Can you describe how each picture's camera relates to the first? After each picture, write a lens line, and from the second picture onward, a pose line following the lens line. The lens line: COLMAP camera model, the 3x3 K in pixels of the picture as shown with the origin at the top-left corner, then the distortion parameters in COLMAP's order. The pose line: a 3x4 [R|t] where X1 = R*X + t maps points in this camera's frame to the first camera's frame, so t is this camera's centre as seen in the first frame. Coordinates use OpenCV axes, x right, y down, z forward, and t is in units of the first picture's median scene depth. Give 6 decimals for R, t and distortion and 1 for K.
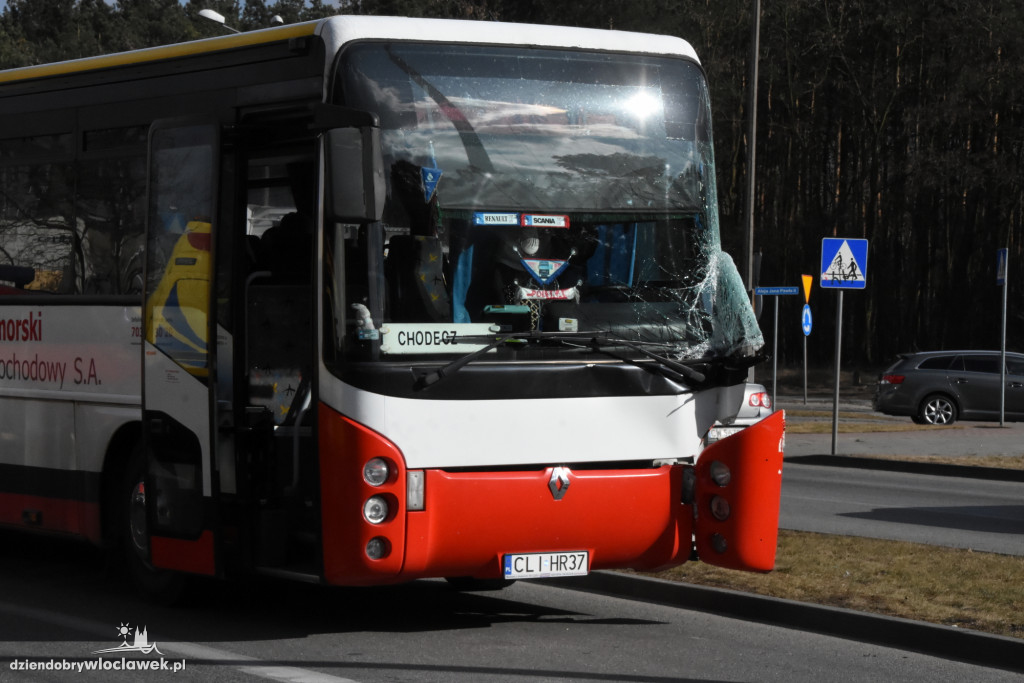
lens RADIAL K [[3217.4, 0, 493.6], [0, 3217.4, 365.6], [0, 0, 1]] dist [1.481359, 0.000000]
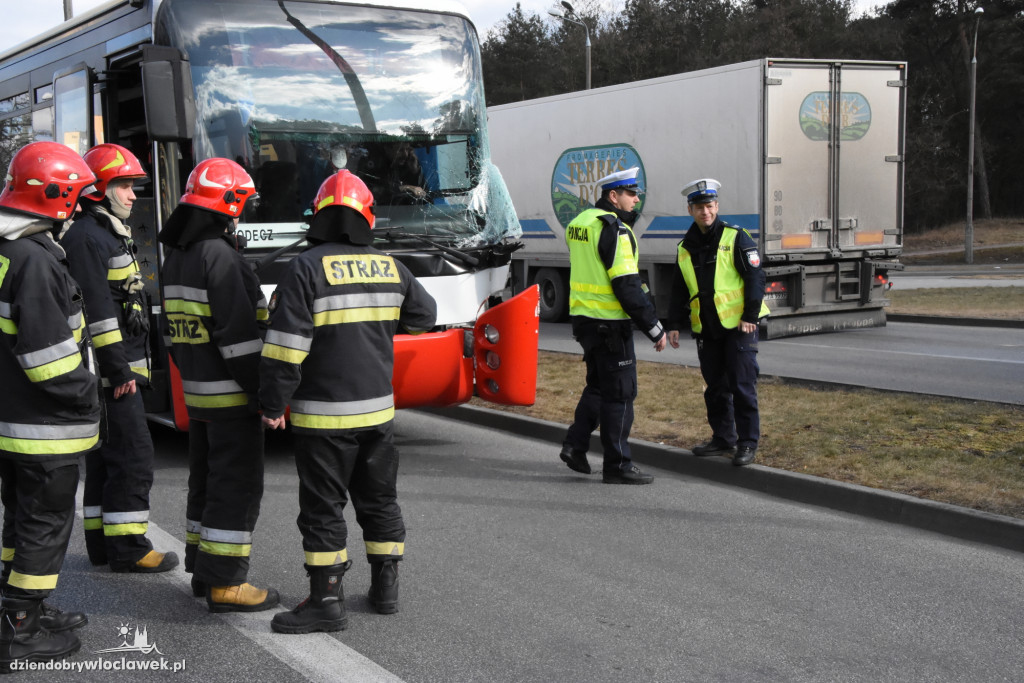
lens RADIAL K [[1488.1, 0, 513.1], [0, 1488.1, 346.8], [0, 0, 1]] dist [0.335718, 0.000000]
pose [[0.999593, -0.028454, 0.002251, 0.076766], [0.028255, 0.997593, 0.063327, 0.000429], [-0.004047, -0.063237, 0.997990, 0.397678]]
